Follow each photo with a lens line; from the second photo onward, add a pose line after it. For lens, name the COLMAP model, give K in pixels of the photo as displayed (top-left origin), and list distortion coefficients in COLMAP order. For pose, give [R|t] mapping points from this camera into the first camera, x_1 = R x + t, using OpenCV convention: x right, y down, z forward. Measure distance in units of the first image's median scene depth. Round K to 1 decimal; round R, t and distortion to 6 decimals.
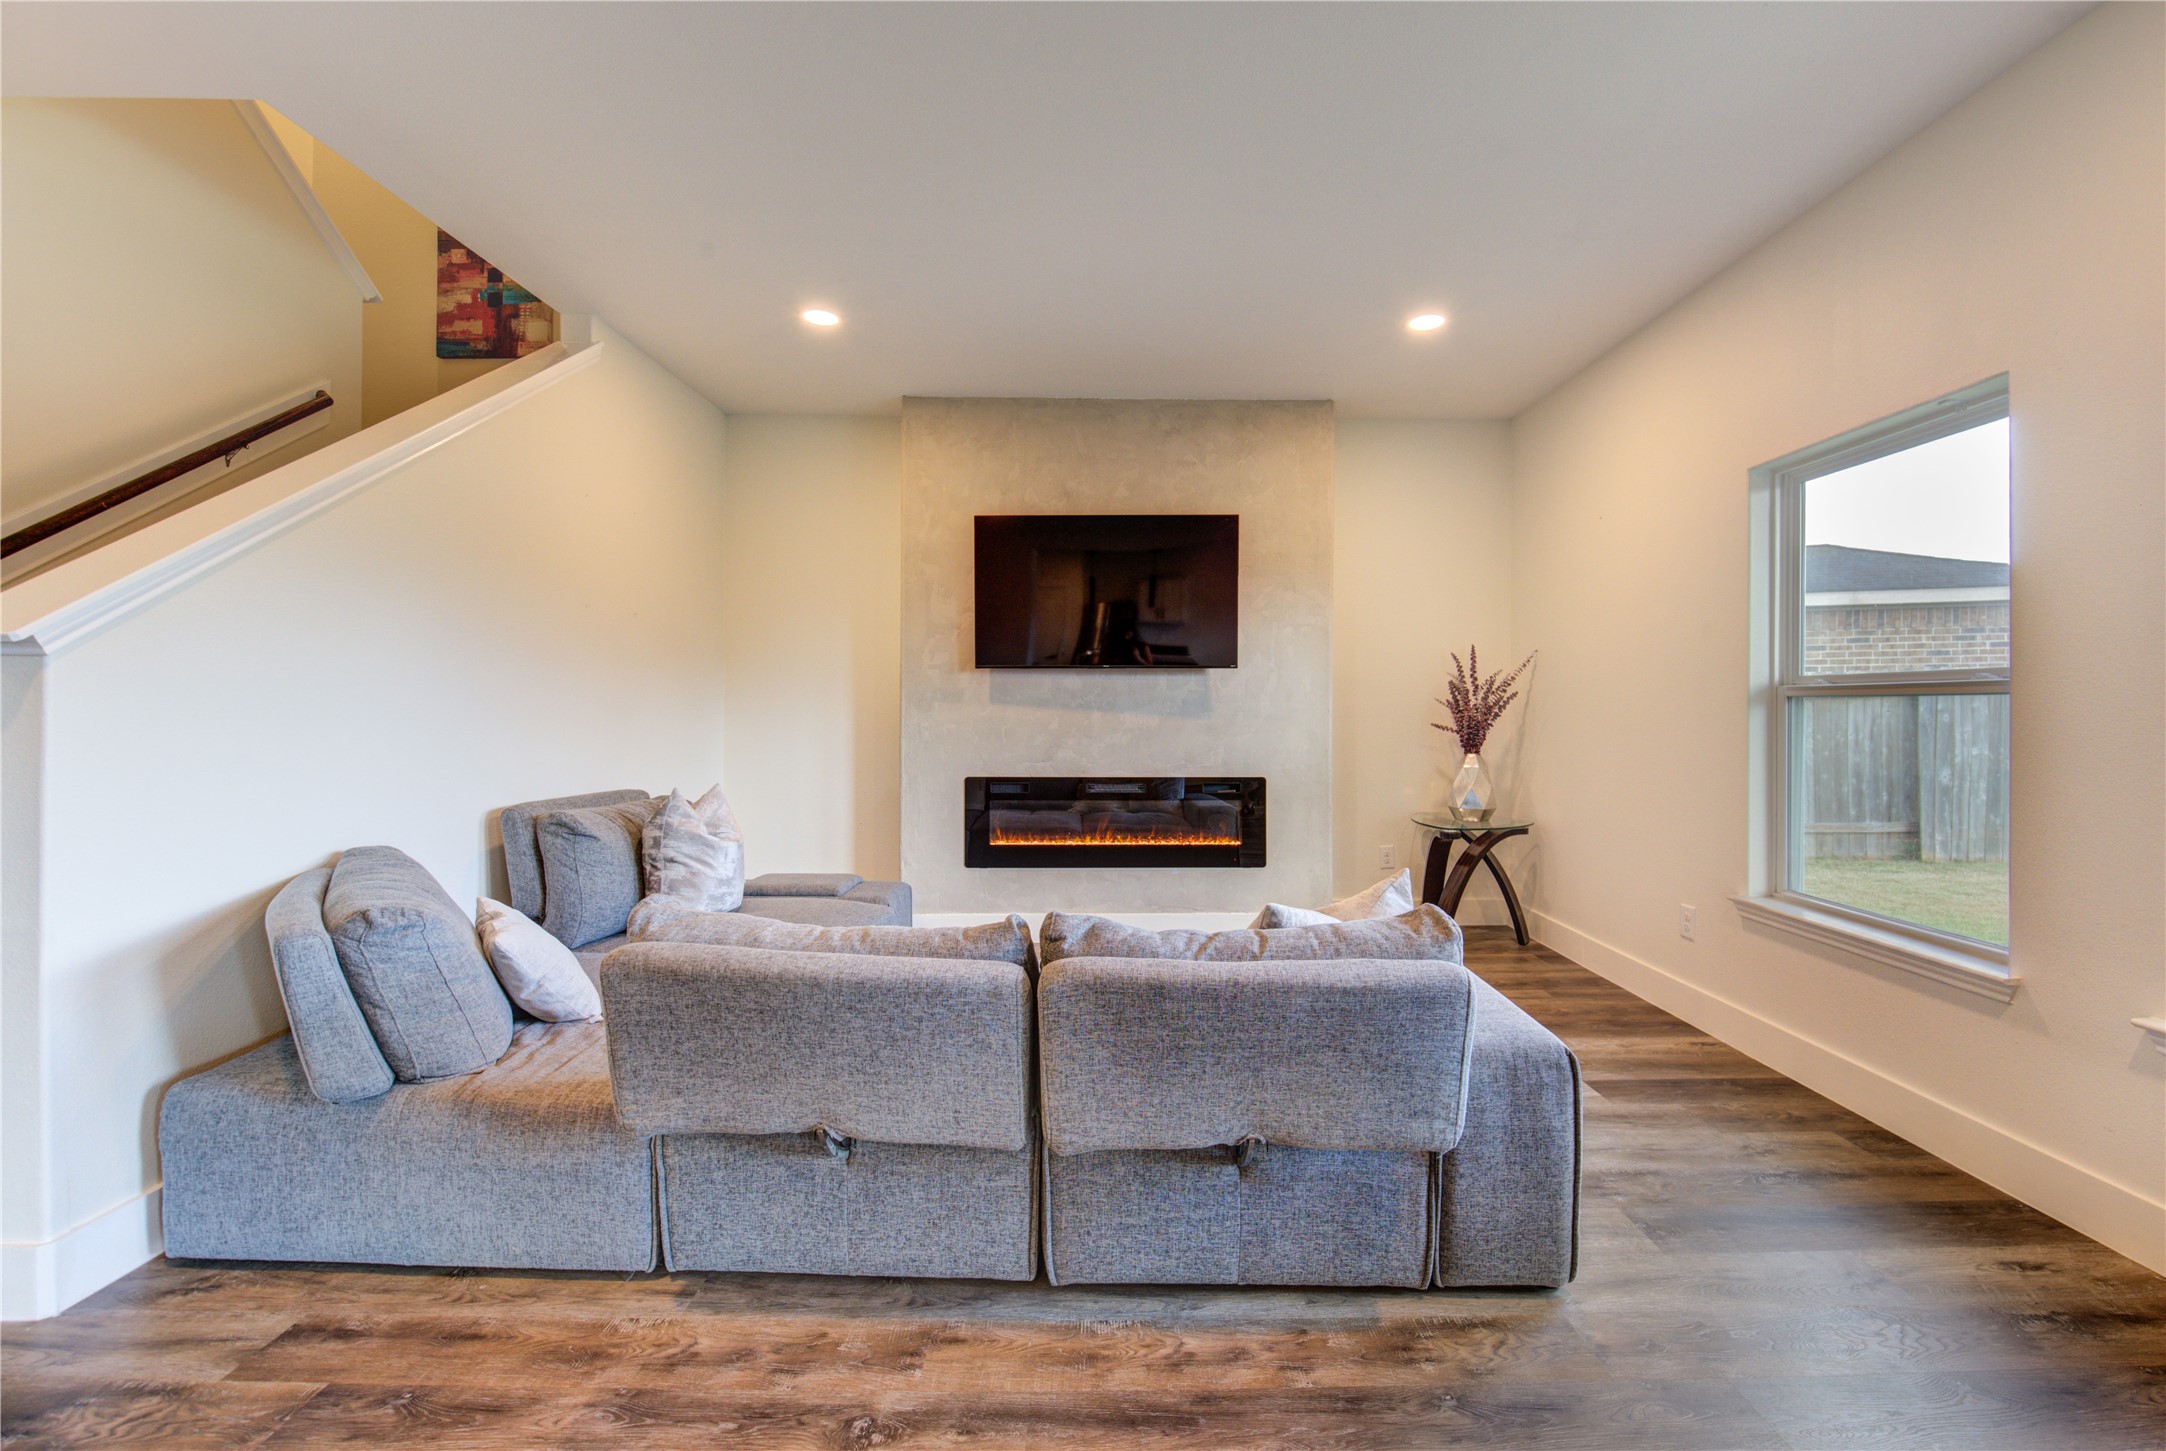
lens RADIAL K [[874.4, 0, 1155.1], [0, 874.4, 712.7], [0, 0, 1]] dist [-0.014015, -0.002560]
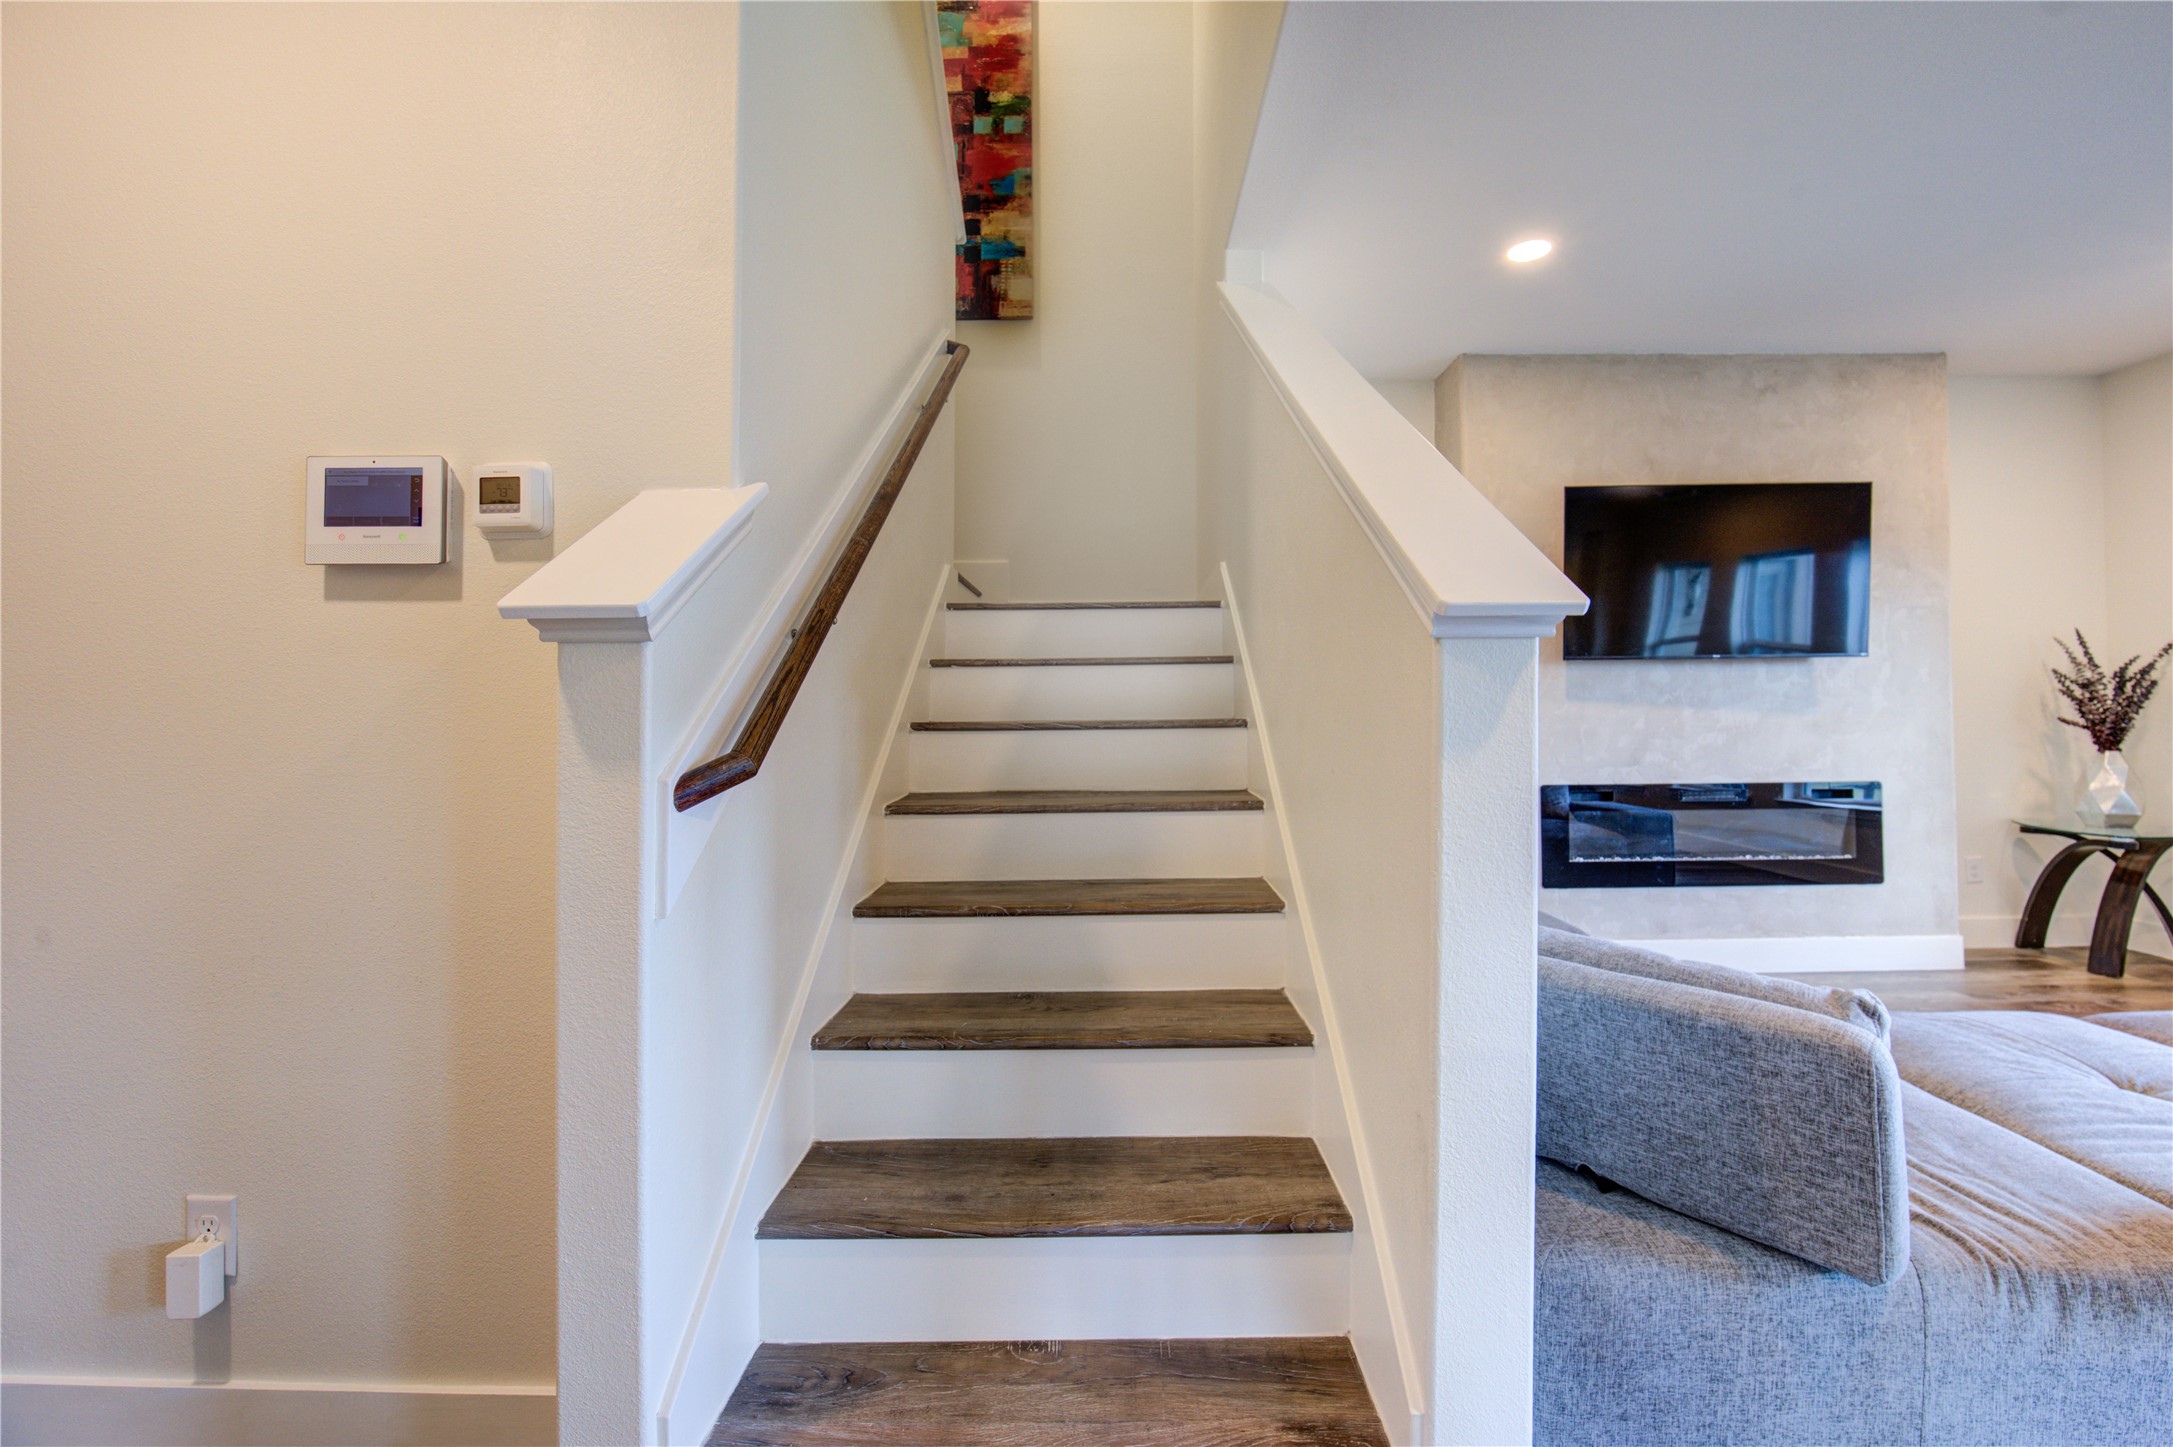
lens RADIAL K [[865.7, 0, 1100.9], [0, 865.7, 697.1], [0, 0, 1]] dist [-0.003471, -0.001165]
pose [[0.999766, -0.011869, -0.018083, -0.639353], [0.011533, 0.999760, -0.018622, -0.003164], [0.018300, 0.018409, 0.999663, 0.121051]]
